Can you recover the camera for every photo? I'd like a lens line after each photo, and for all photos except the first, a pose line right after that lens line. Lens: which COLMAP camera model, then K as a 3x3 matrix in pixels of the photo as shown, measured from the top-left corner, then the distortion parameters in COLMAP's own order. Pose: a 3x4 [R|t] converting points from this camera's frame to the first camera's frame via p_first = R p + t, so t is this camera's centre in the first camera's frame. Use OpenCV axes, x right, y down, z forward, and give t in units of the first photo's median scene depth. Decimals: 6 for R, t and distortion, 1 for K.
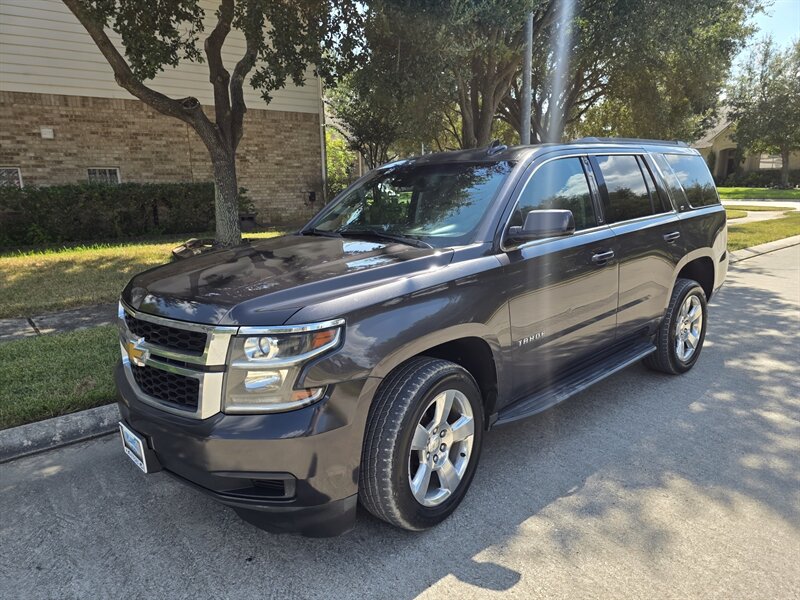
lens RADIAL K [[536.9, 0, 394.2], [0, 536.9, 300.0], [0, 0, 1]] dist [0.042862, -0.034327]
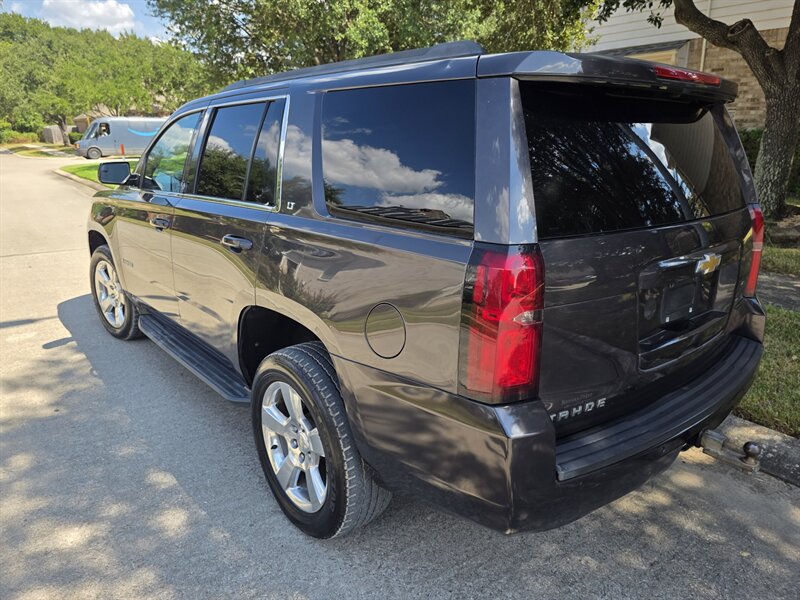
lens RADIAL K [[536.9, 0, 388.0], [0, 536.9, 288.0], [0, 0, 1]] dist [0.042862, -0.034327]
pose [[-0.036052, 0.292057, -0.955721, 1.051901], [-0.206811, 0.933460, 0.293056, -0.268701], [0.977716, 0.208219, 0.026748, 1.123651]]
